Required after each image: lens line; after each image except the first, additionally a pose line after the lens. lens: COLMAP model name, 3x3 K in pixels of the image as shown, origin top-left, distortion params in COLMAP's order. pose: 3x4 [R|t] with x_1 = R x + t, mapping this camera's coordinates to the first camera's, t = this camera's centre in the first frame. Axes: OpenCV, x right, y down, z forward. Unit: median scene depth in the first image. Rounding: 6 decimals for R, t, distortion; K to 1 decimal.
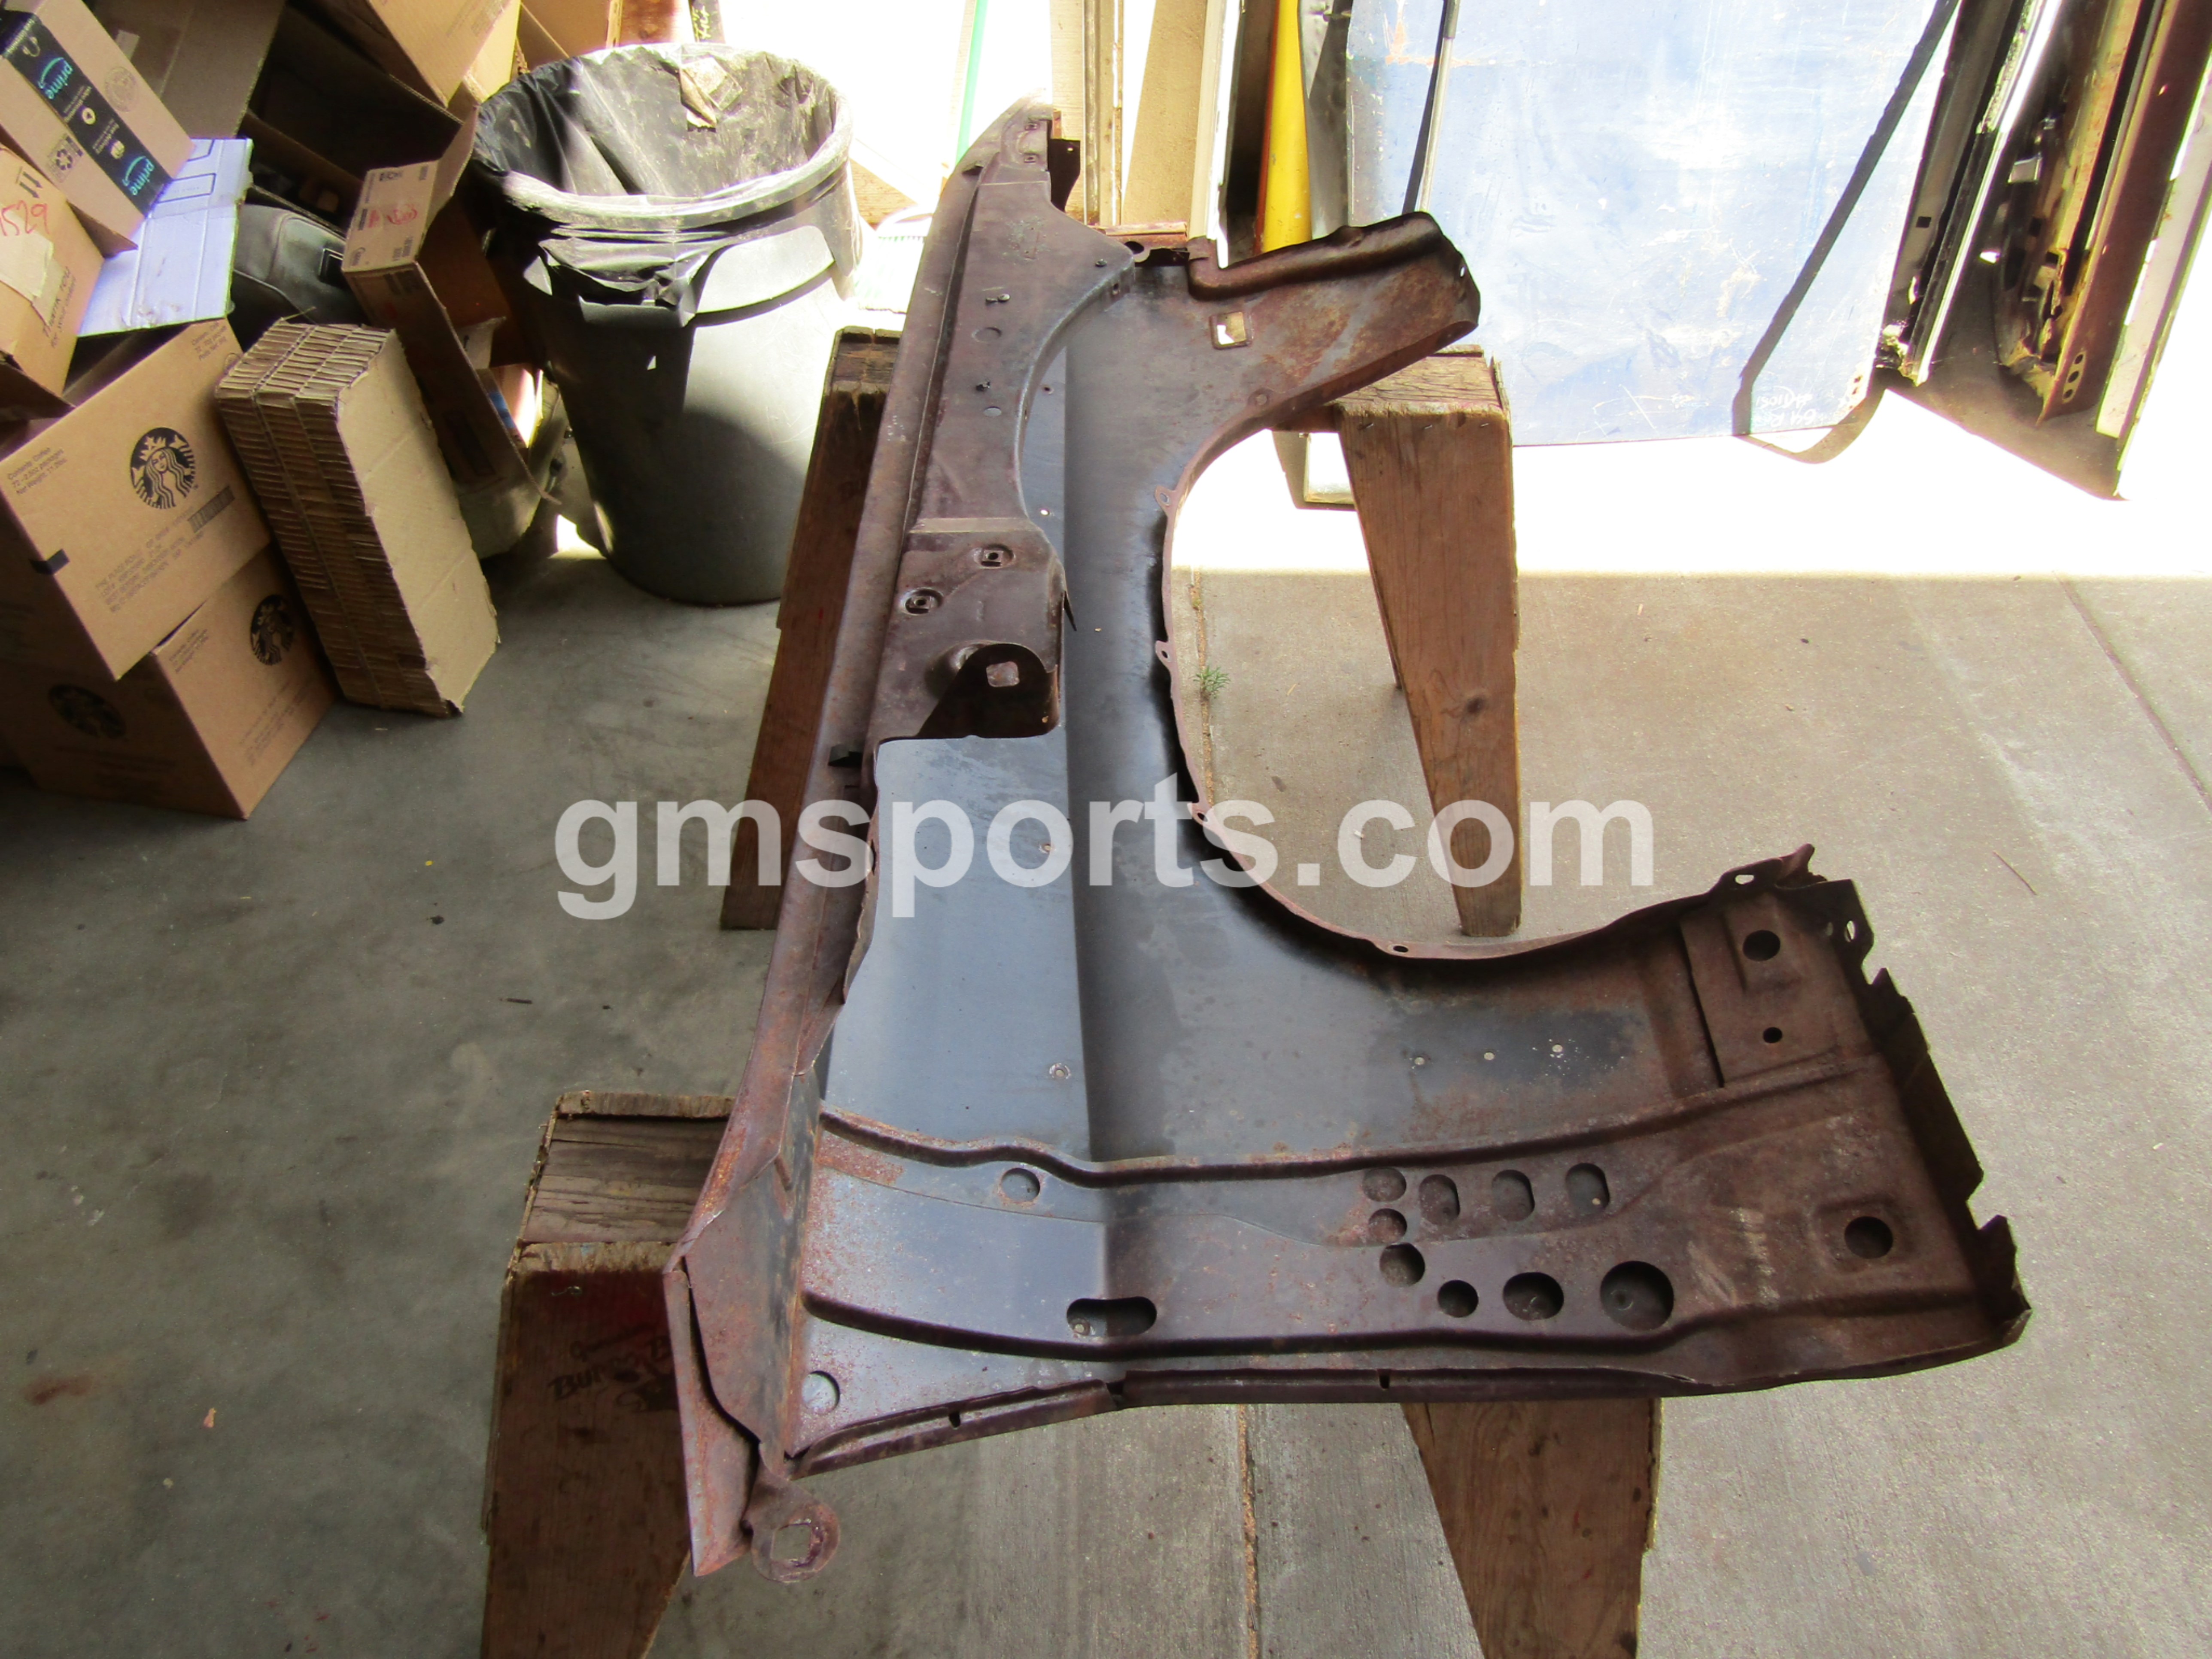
lens RADIAL K [[1585.9, 0, 1119.4], [0, 1585.9, 844.4], [0, 0, 1]] dist [-0.009655, 0.005933]
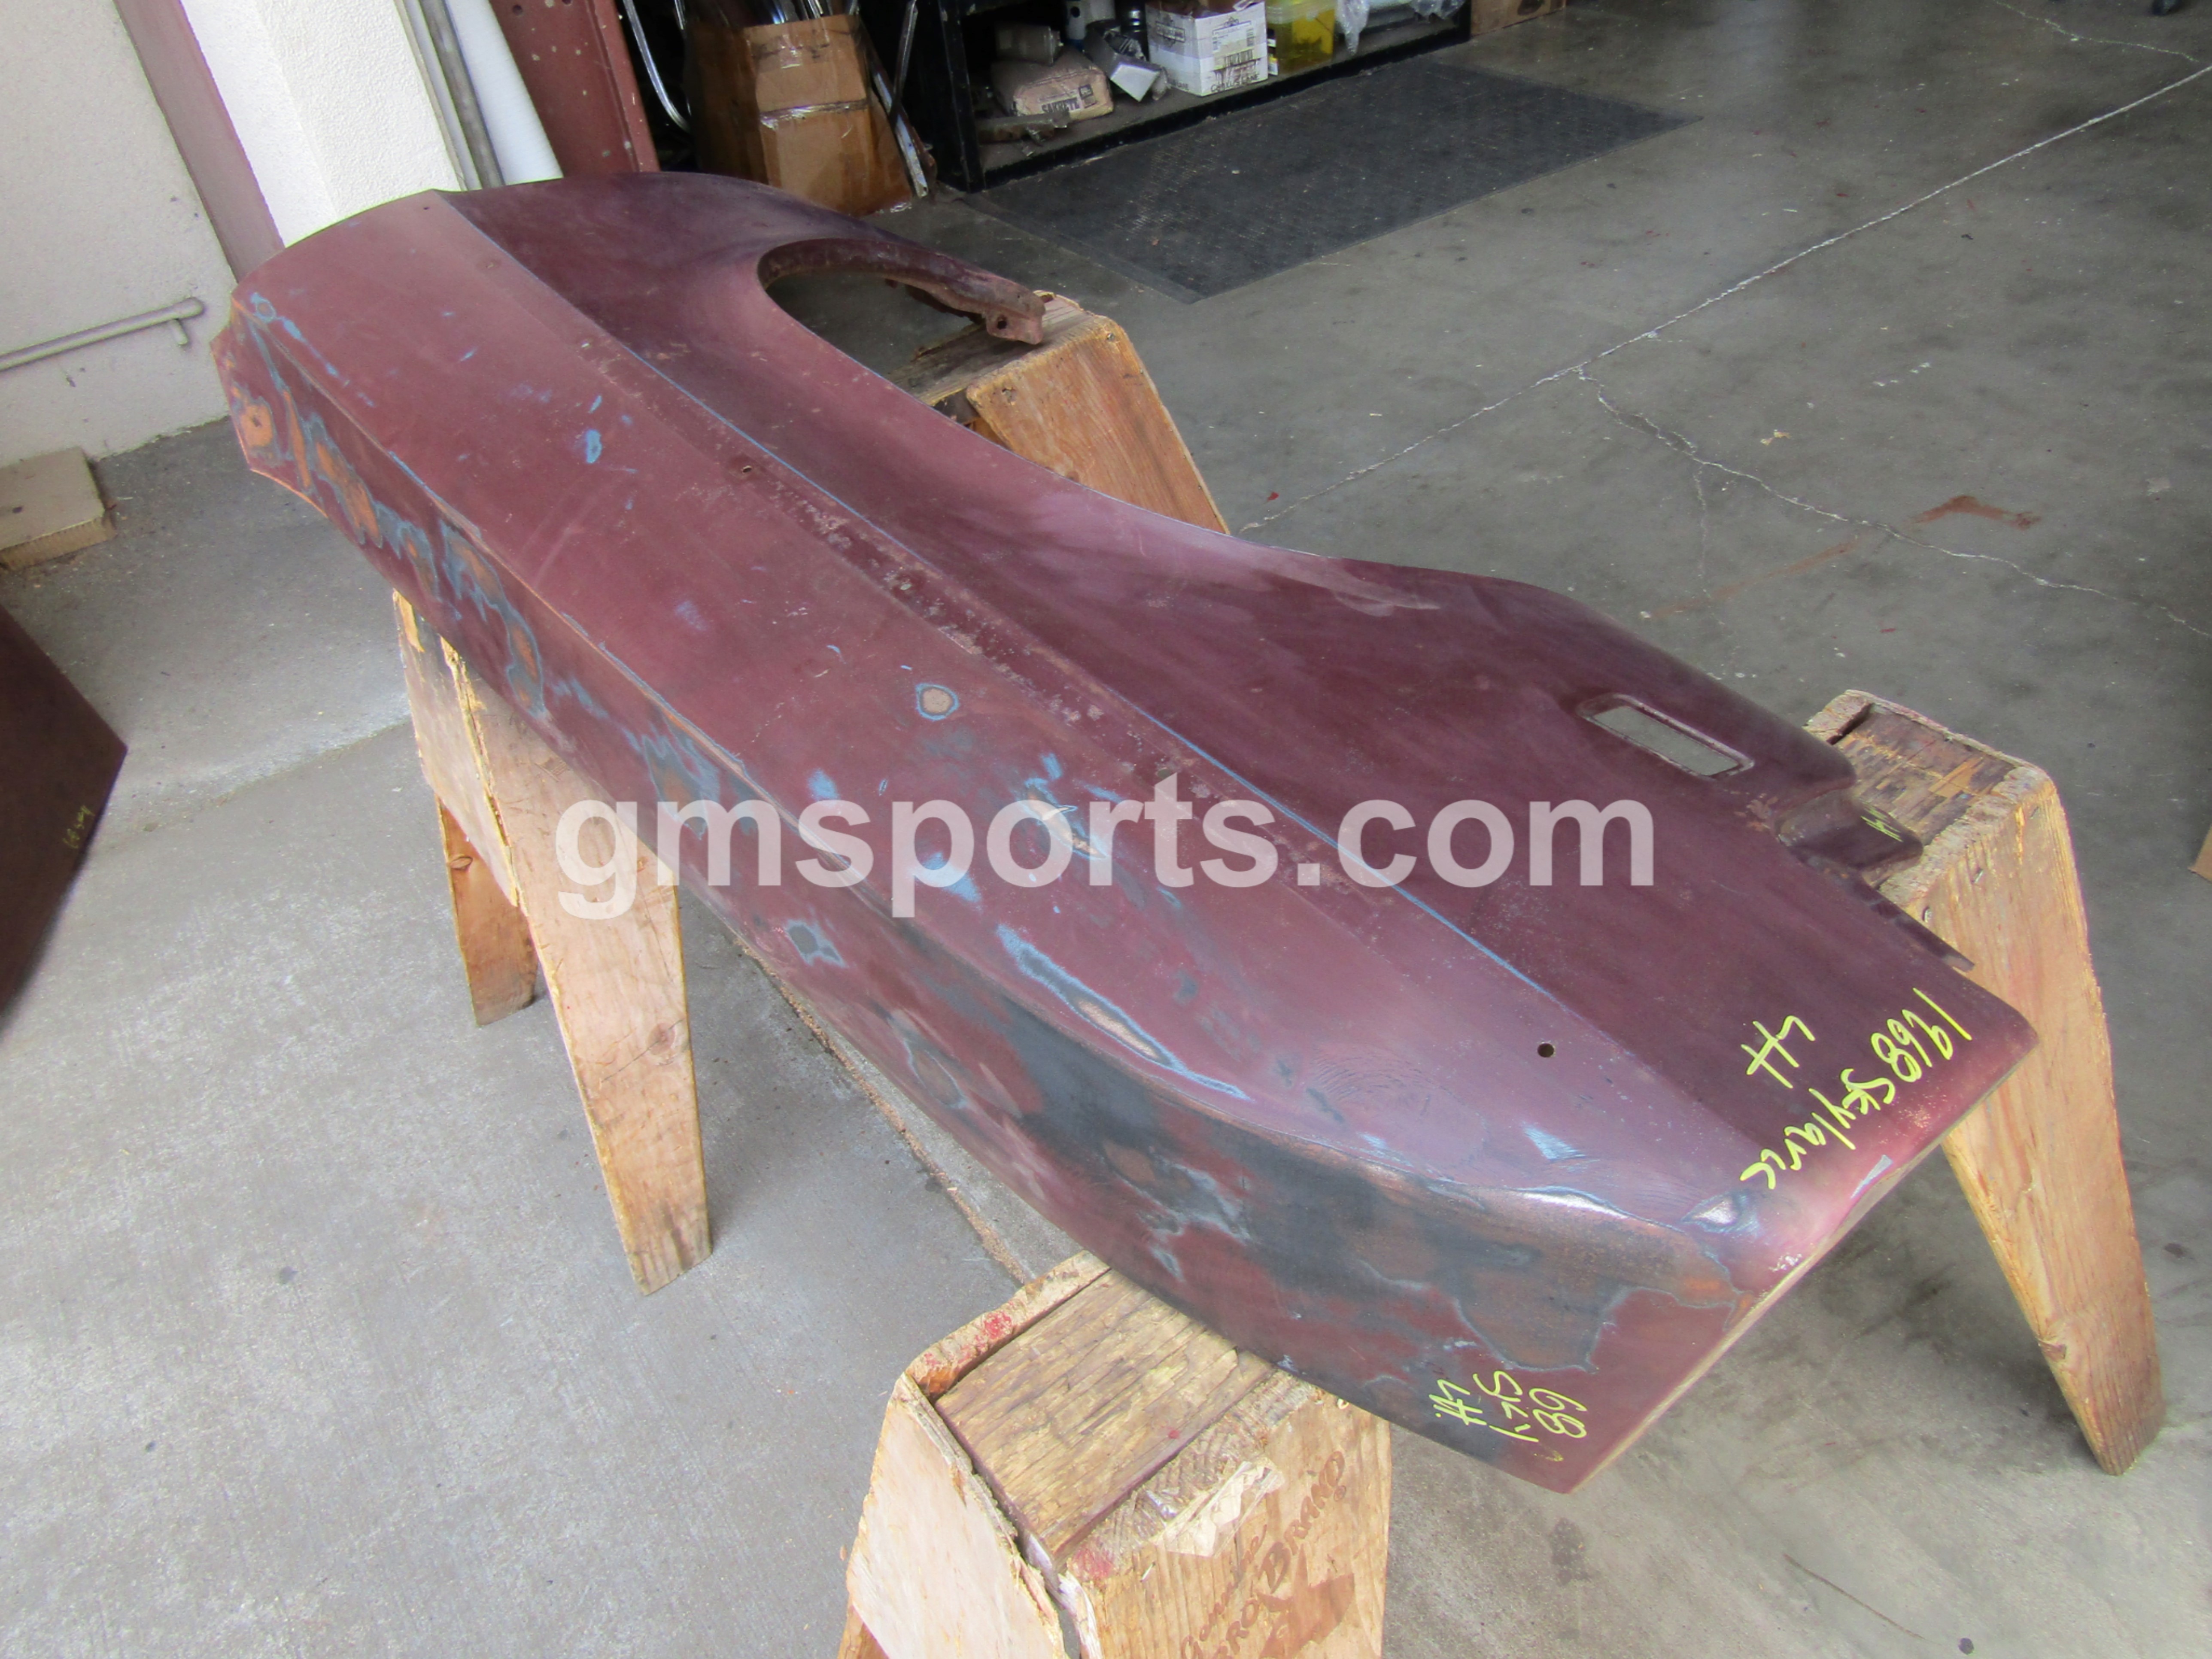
lens RADIAL K [[1548.0, 0, 1098.1], [0, 1548.0, 851.1], [0, 0, 1]] dist [-0.004825, 0.004476]
pose [[-0.811836, 0.428906, -0.396183, 0.253025], [-0.367952, 0.151035, 0.917496, -0.601668], [0.453357, 0.890634, 0.035201, 0.762784]]
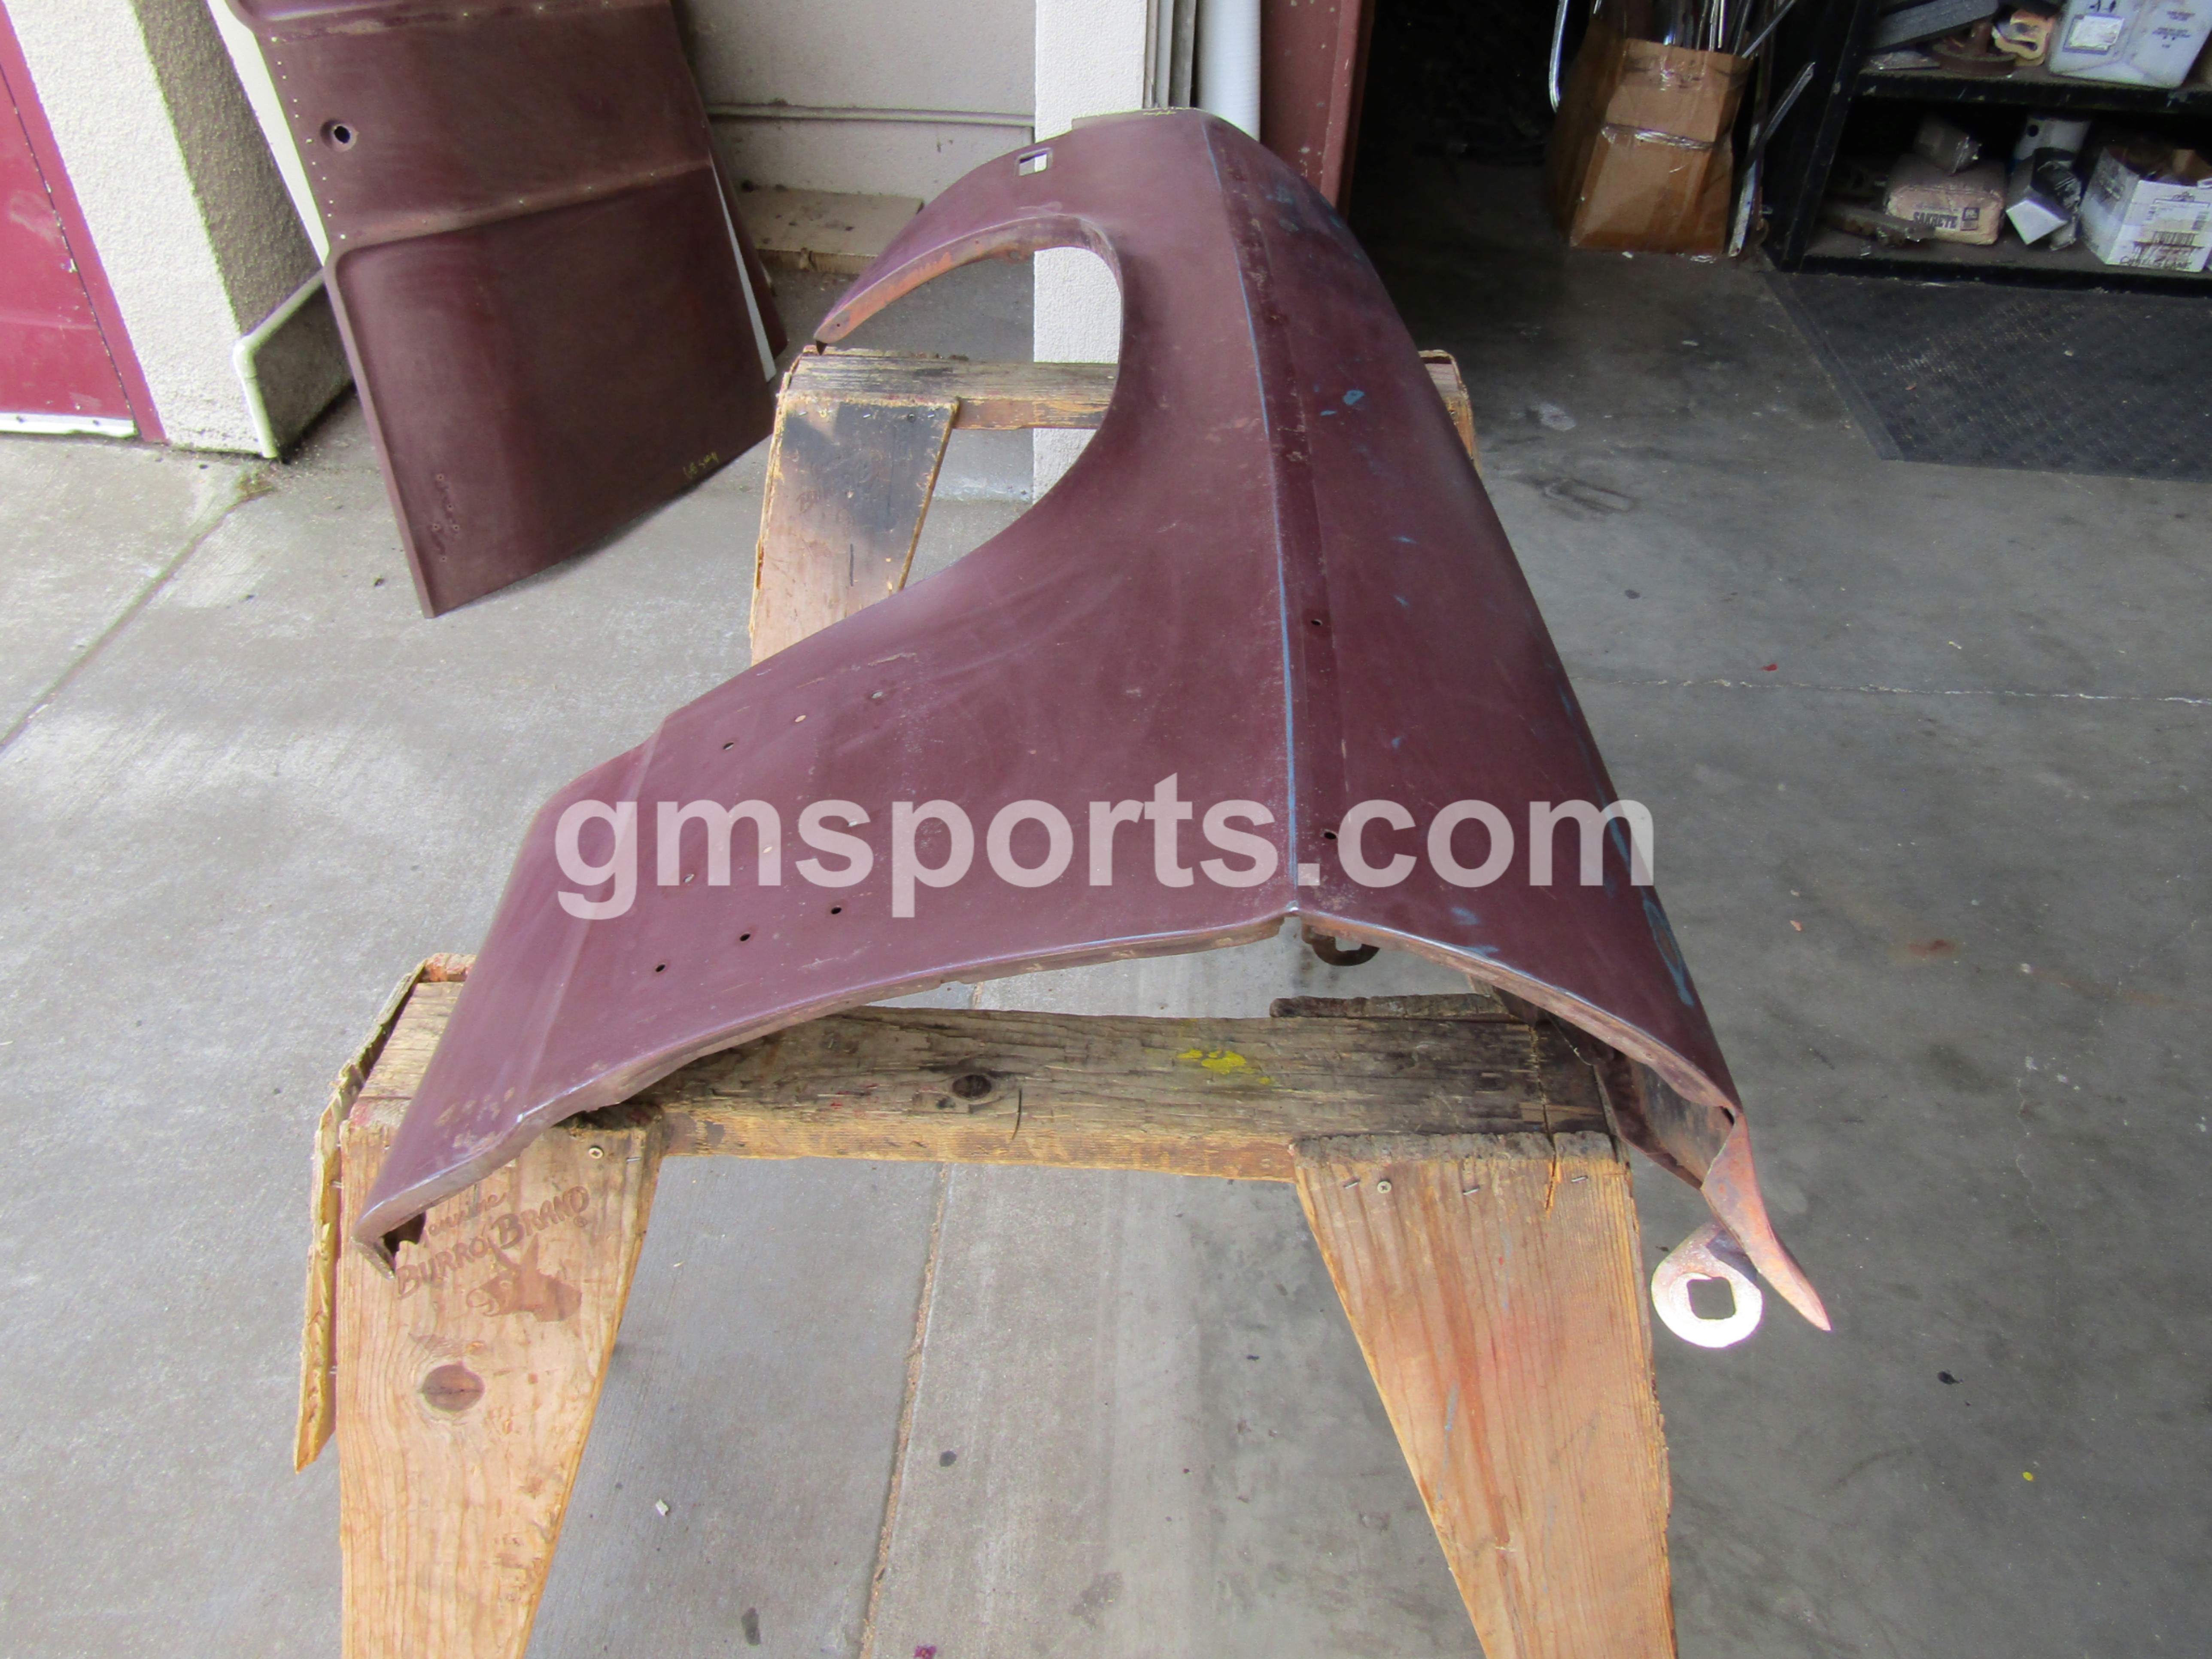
lens RADIAL K [[1548.0, 0, 1098.1], [0, 1548.0, 851.1], [0, 0, 1]] dist [-0.004825, 0.004476]
pose [[-0.996945, -0.074346, 0.023963, -0.045128], [0.021672, 0.031474, 0.999270, -0.731532], [-0.075046, 0.996736, -0.029767, 0.832592]]
